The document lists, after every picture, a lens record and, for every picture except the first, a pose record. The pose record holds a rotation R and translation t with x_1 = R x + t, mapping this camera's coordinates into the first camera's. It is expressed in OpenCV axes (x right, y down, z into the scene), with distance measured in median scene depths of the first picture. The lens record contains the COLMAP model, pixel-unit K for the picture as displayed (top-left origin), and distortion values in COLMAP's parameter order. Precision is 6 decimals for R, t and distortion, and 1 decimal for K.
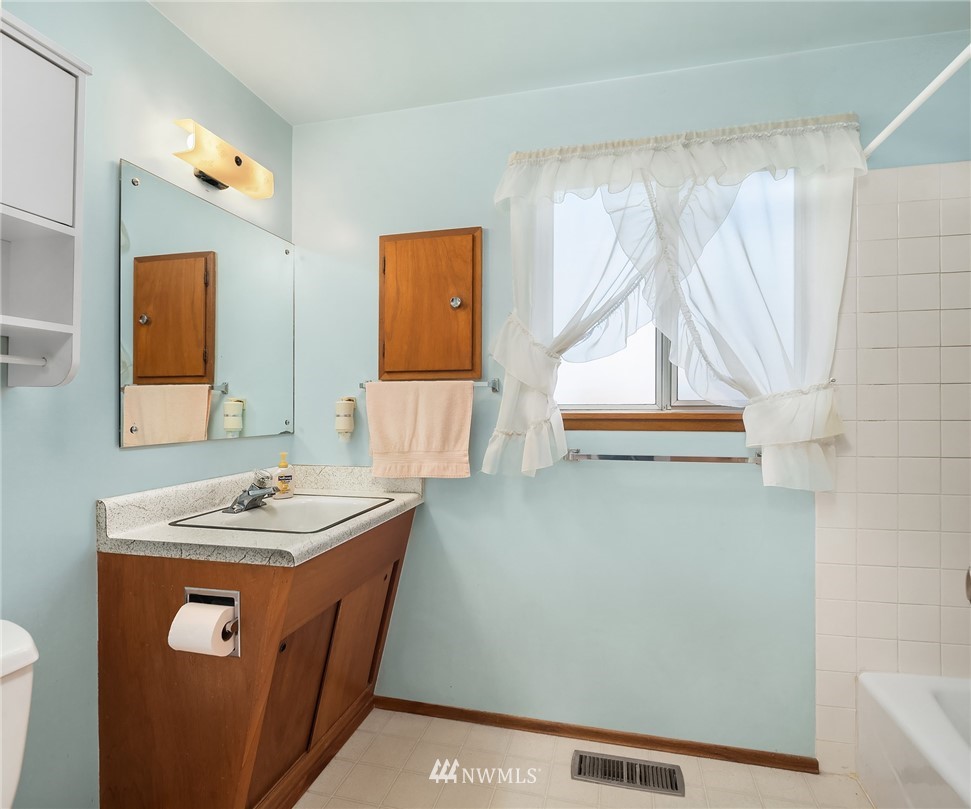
lens RADIAL K [[586.7, 0, 484.8], [0, 586.7, 405.2], [0, 0, 1]] dist [0.031999, 0.000303]
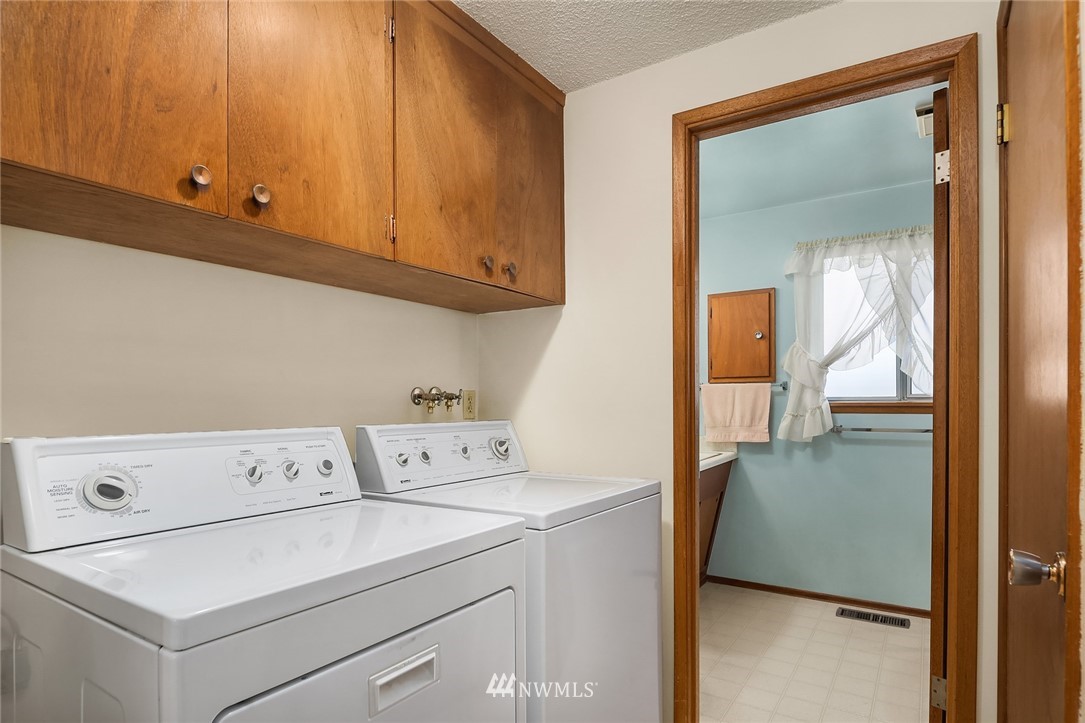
lens RADIAL K [[588.1, 0, 567.5], [0, 588.1, 397.7], [0, 0, 1]] dist [0.005078, -0.006165]
pose [[0.955327, -0.007027, -0.295468, -0.077357], [0.008929, 0.999947, 0.005090, -0.014698], [0.295417, -0.007501, 0.955339, -0.750728]]
